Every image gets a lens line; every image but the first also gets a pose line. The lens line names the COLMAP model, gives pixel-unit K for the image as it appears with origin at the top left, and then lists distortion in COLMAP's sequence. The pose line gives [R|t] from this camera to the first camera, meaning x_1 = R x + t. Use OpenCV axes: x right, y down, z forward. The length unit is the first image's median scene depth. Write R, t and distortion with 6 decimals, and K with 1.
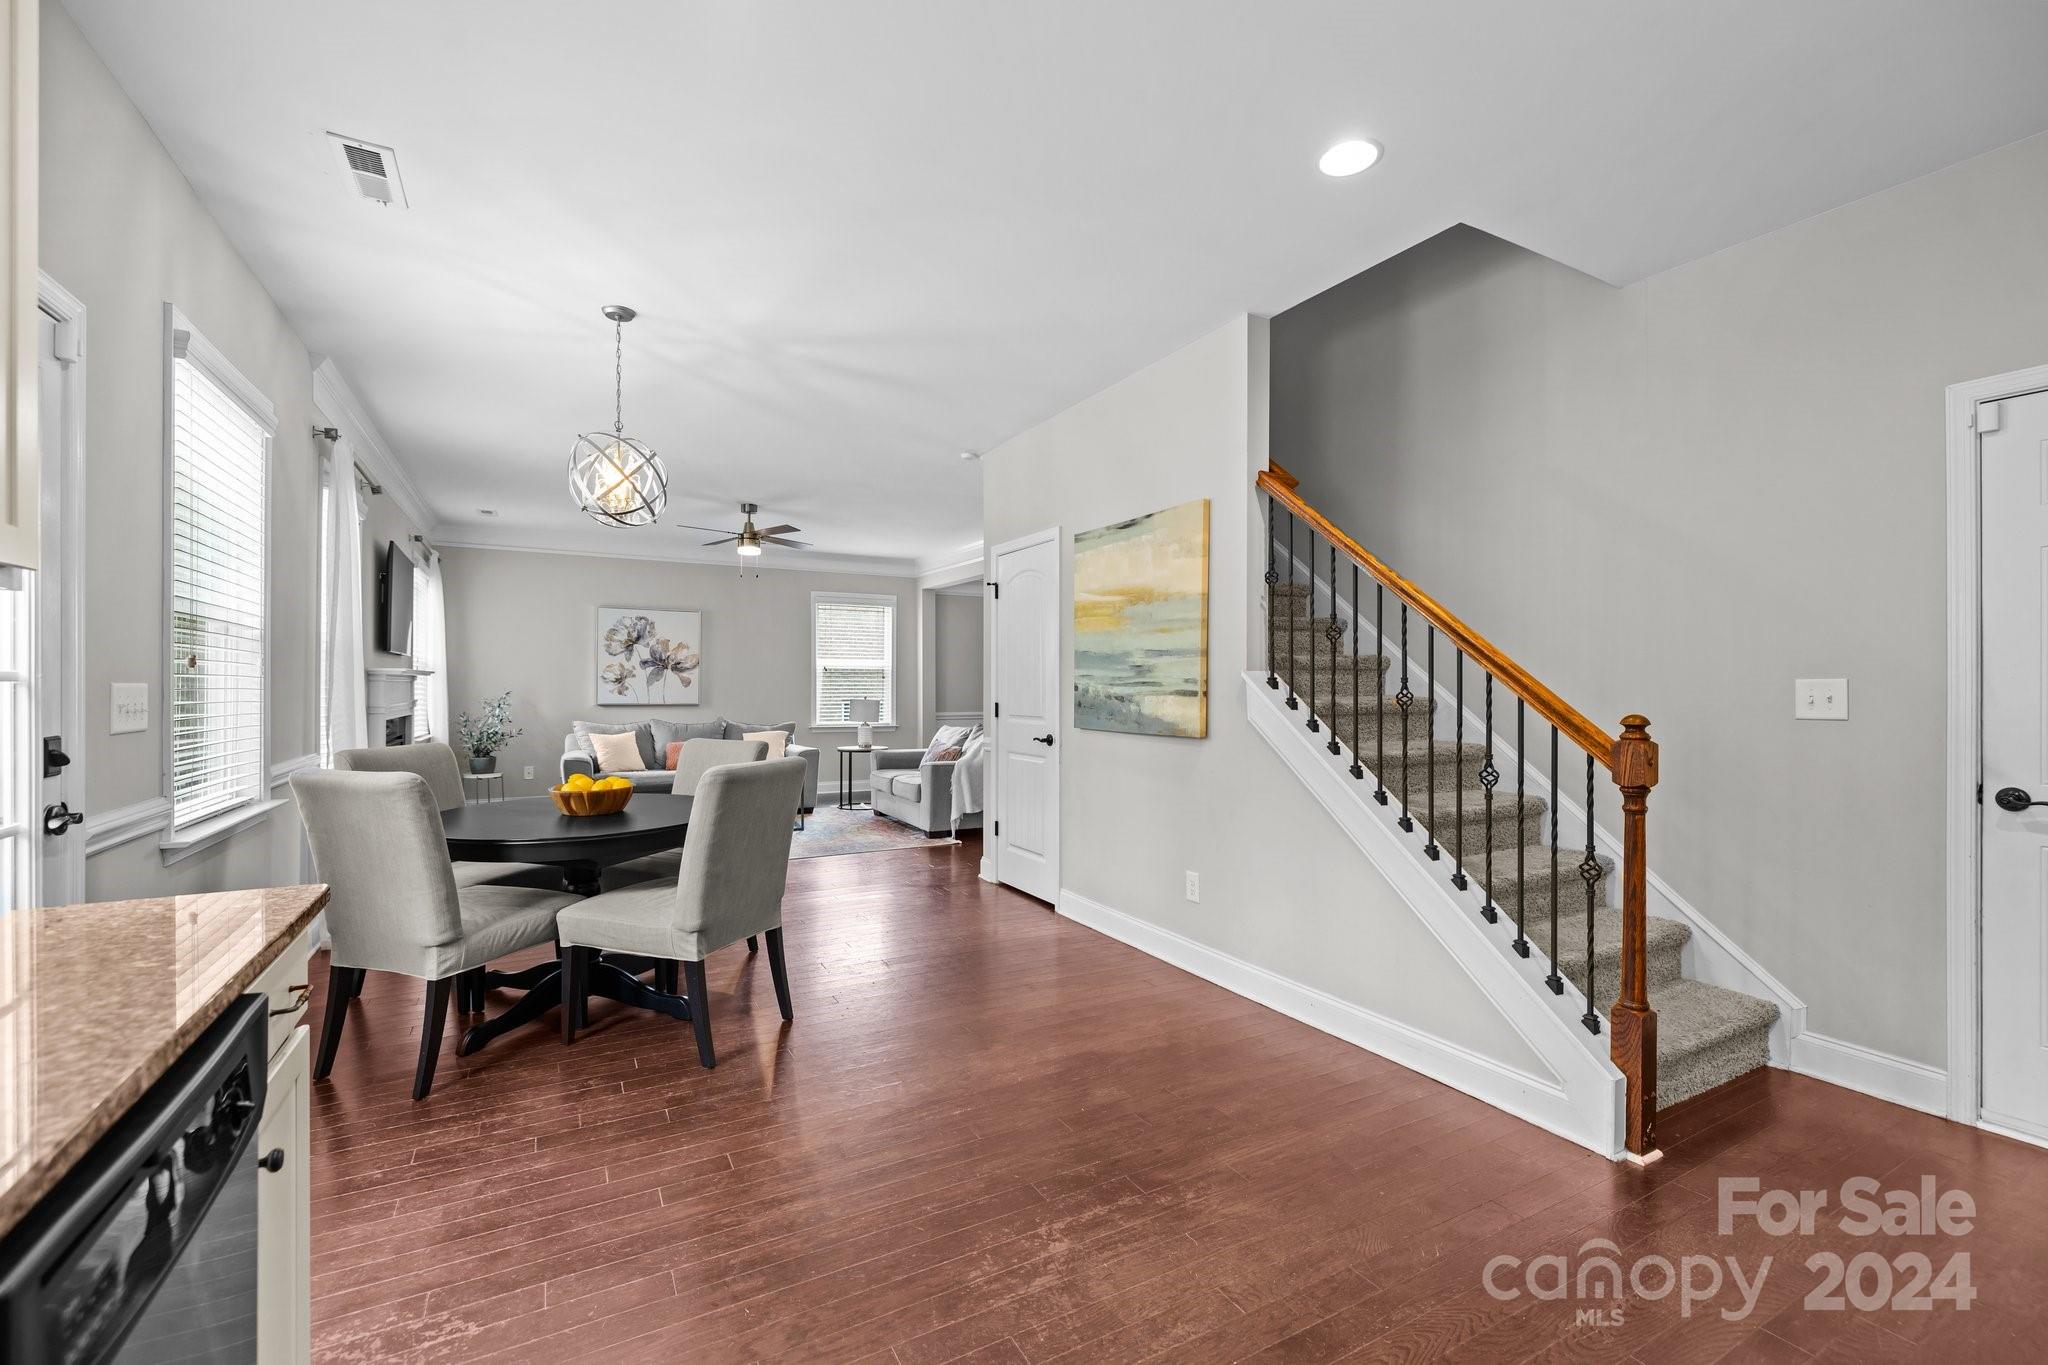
lens RADIAL K [[879.7, 0, 1025.1], [0, 879.7, 682.0], [0, 0, 1]] dist [-0.000273, 0.000005]
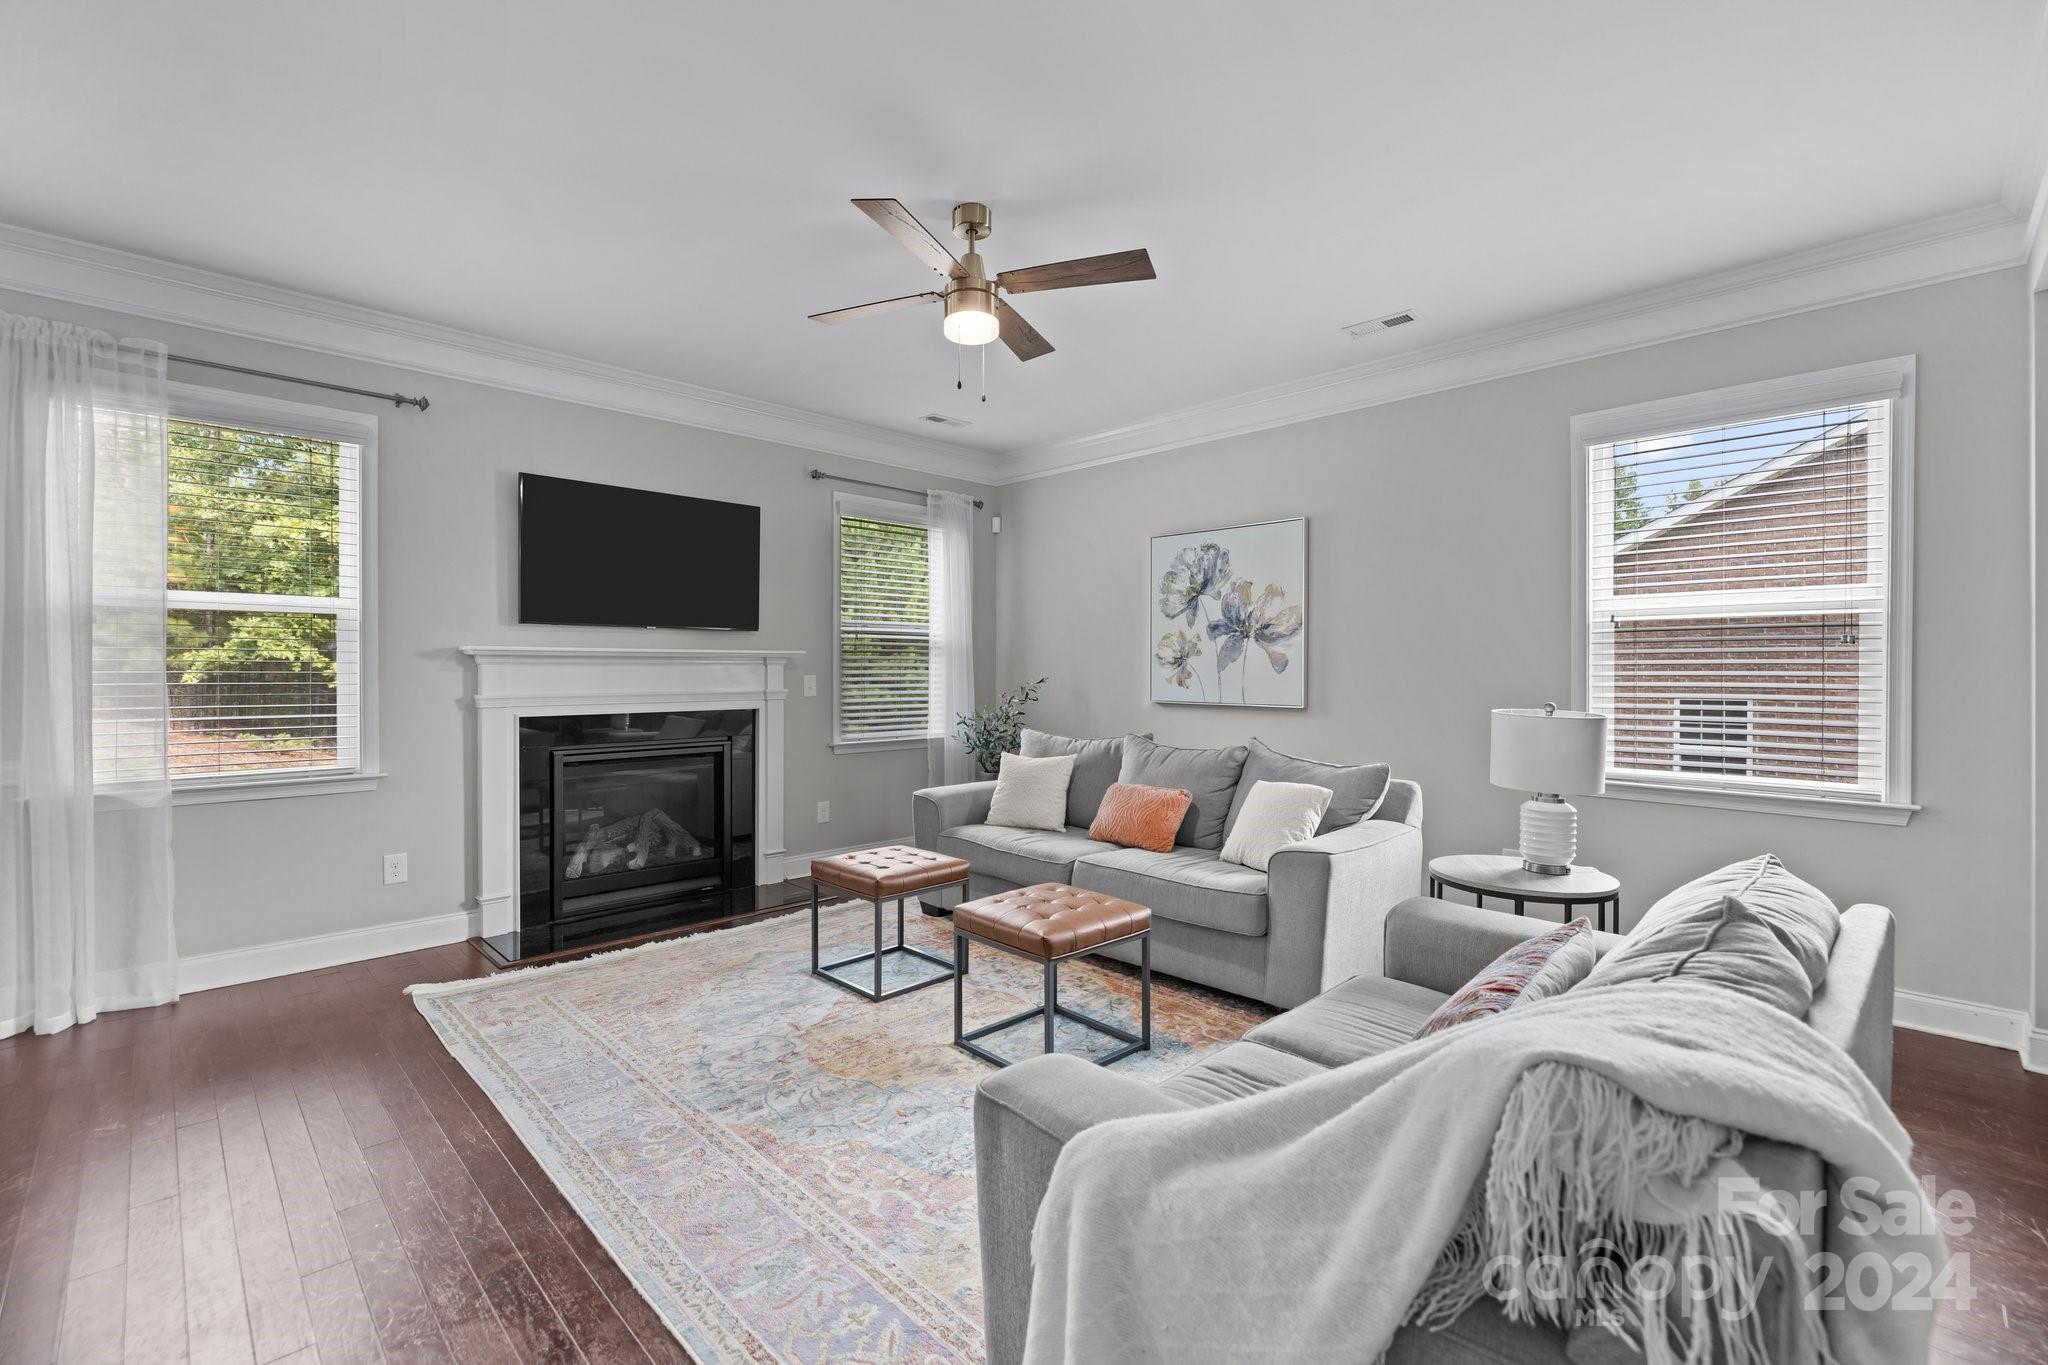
lens RADIAL K [[879.7, 0, 1026.1], [0, 879.7, 679.8], [0, 0, 1]] dist [-0.000273, 0.000005]
pose [[0.275588, 0.009180, -0.961232, 0.060835], [-0.001432, 0.999957, 0.009140, 0.005384], [0.961275, -0.001142, 0.275589, 0.737758]]
